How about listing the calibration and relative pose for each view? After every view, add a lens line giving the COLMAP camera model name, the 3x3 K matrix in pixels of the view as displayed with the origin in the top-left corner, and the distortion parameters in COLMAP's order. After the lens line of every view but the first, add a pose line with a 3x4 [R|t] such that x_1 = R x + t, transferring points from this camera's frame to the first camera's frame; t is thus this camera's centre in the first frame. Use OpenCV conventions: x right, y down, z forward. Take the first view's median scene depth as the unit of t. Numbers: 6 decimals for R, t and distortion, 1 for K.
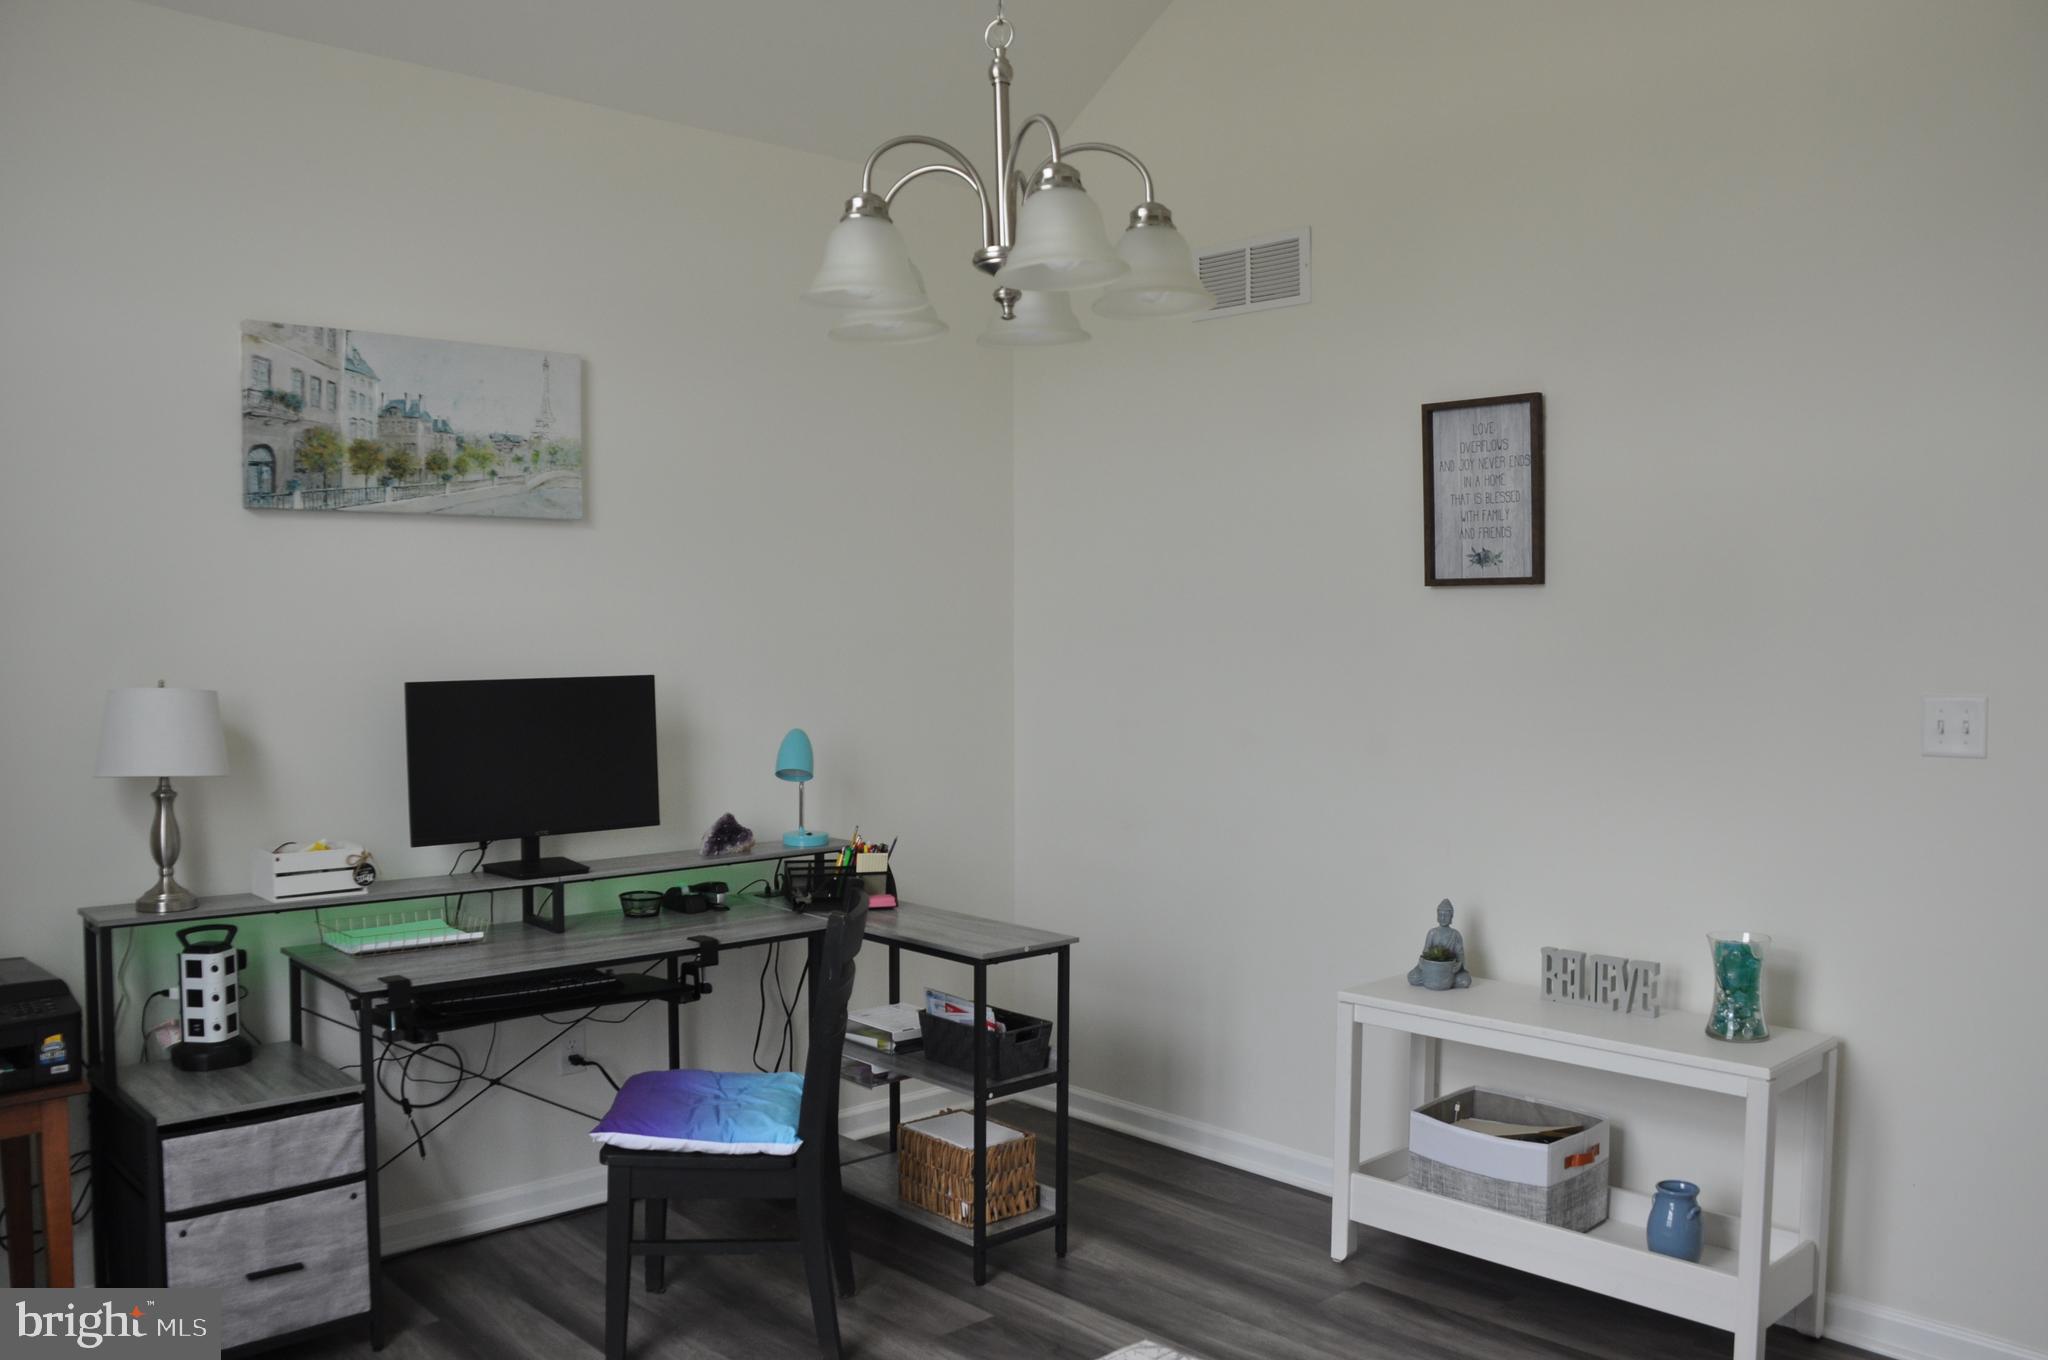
lens RADIAL K [[1640.2, 0, 1035.9], [0, 1640.2, 716.1], [0, 0, 1]] dist [-0.163476, 0.125519]
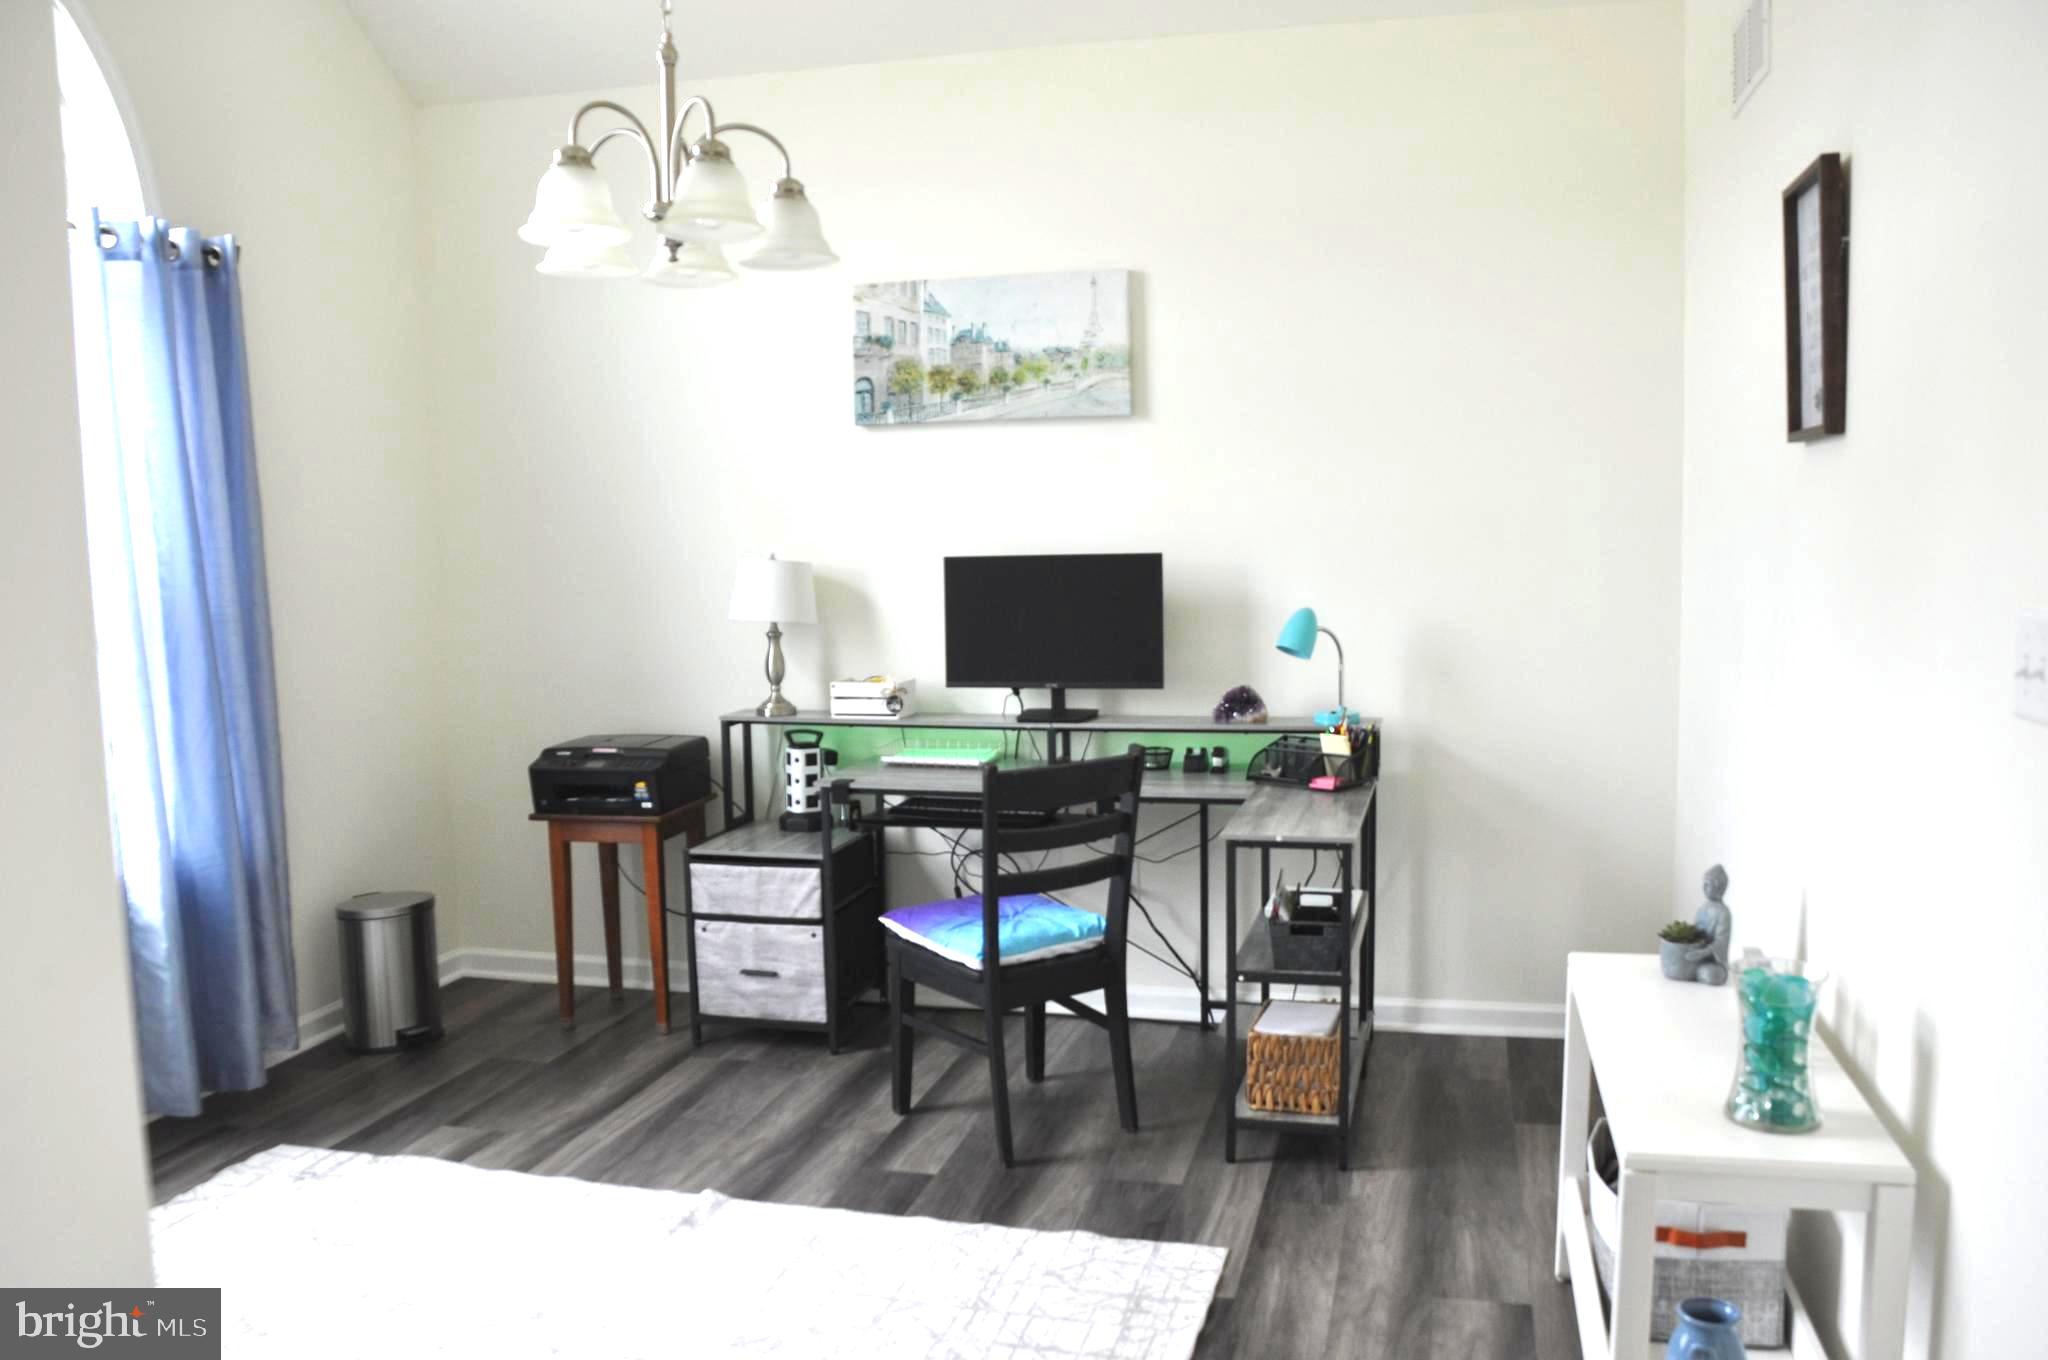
lens RADIAL K [[1660.7, 0, 1034.1], [0, 1660.7, 712.1], [0, 0, 1]] dist [-0.161918, 0.133301]
pose [[0.534955, 0.087224, -0.840366, 0.752188], [-0.026904, 0.995911, 0.086242, -0.013725], [0.844452, -0.023526, 0.535114, 0.358628]]
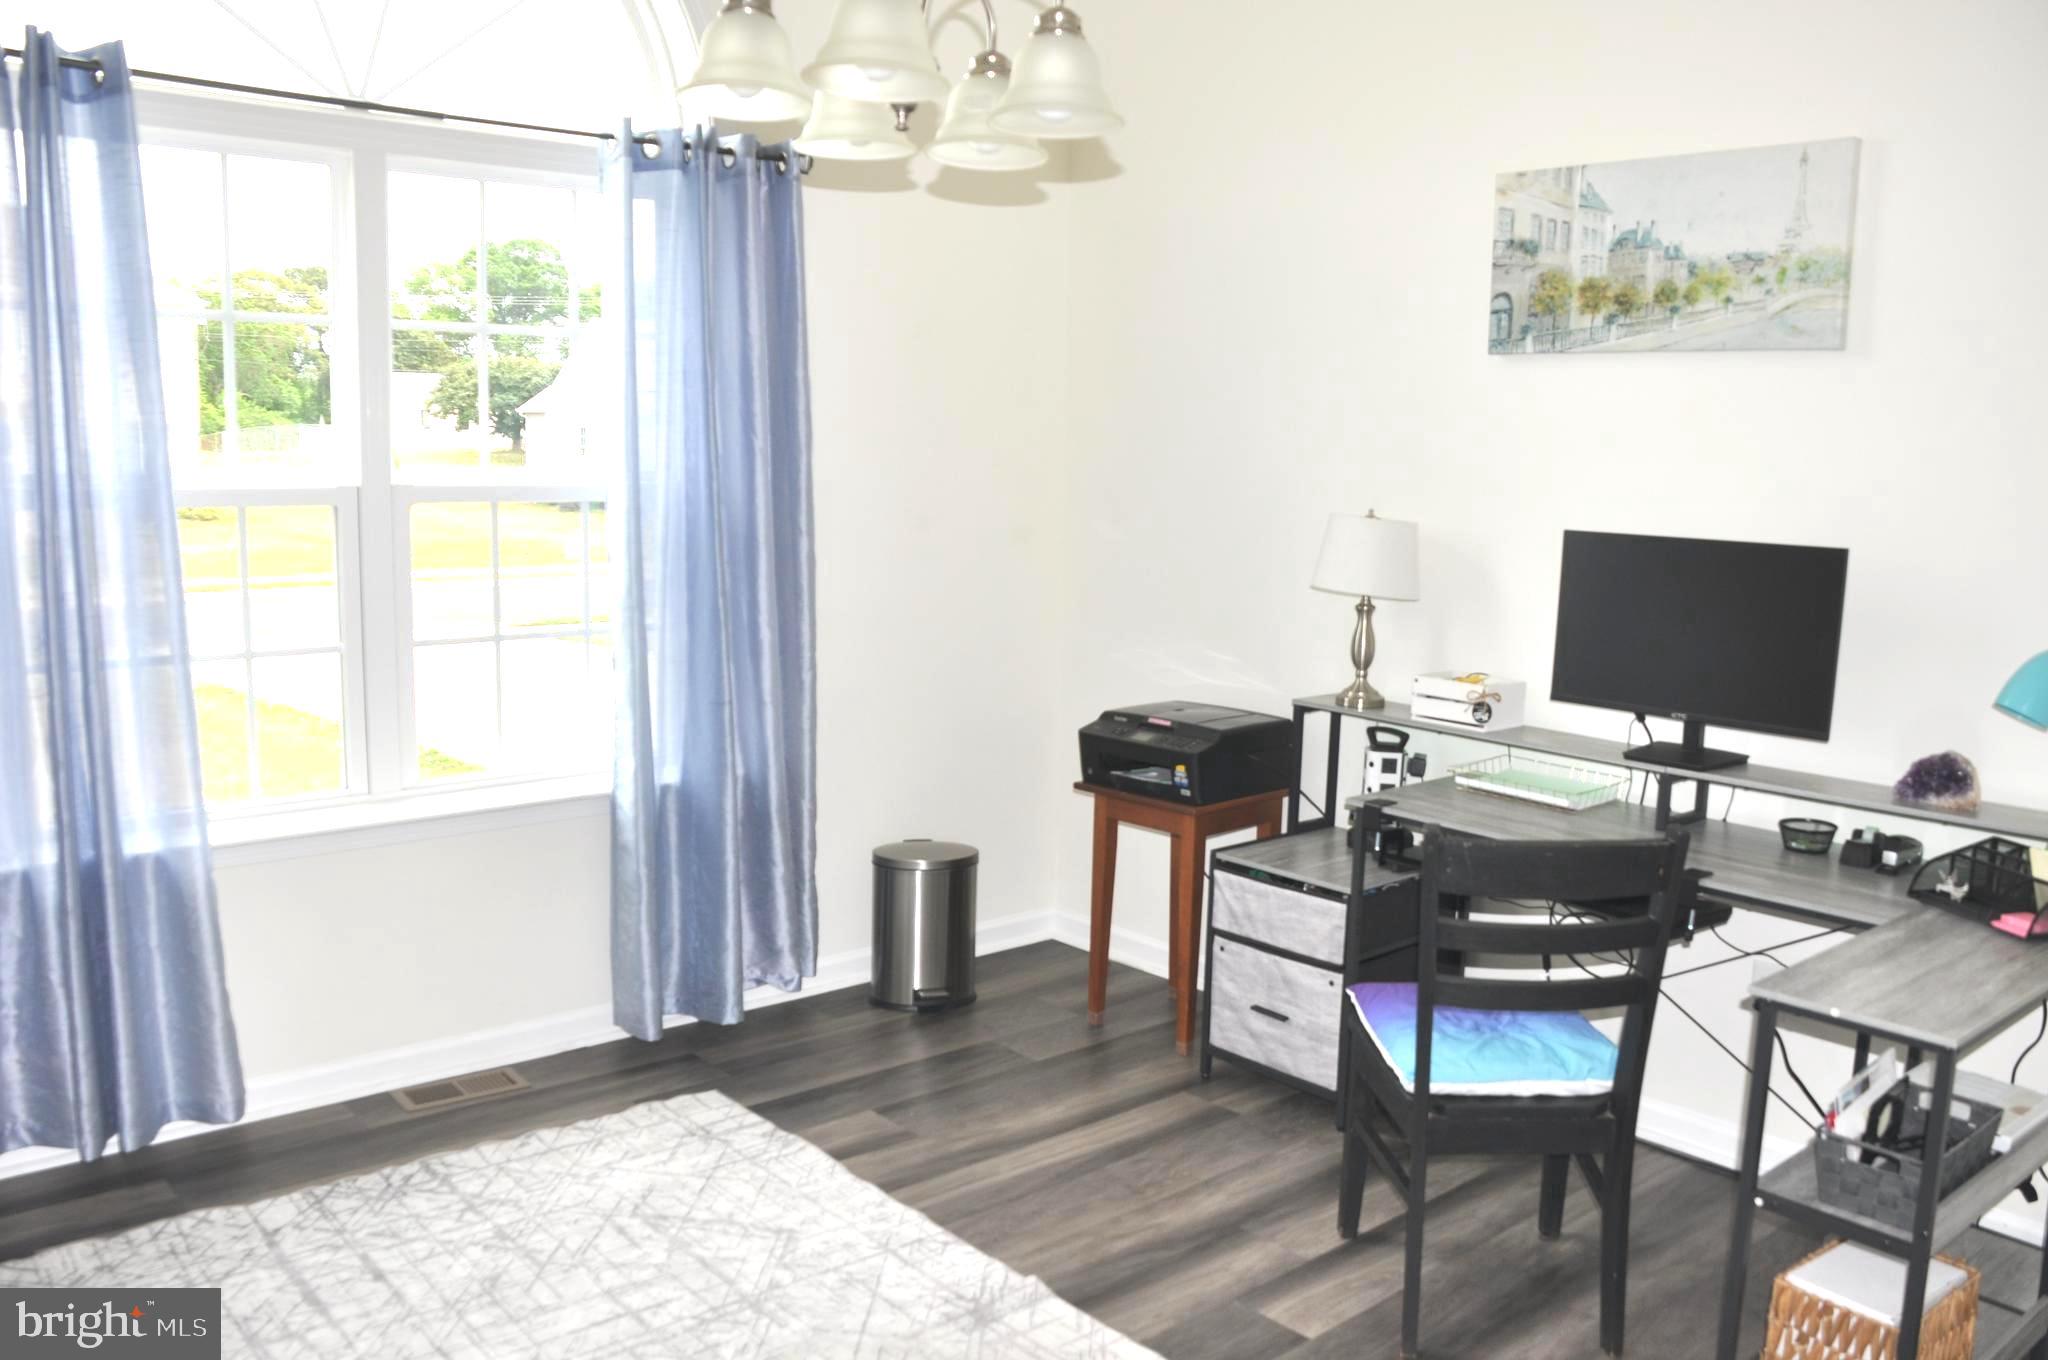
lens RADIAL K [[1660.7, 0, 1034.1], [0, 1660.7, 712.1], [0, 0, 1]] dist [-0.161918, 0.133301]
pose [[-0.035293, 0.159771, -0.986523, 0.604210], [-0.076170, 0.983837, 0.162061, -0.047822], [0.996470, 0.080863, -0.022553, 0.712818]]
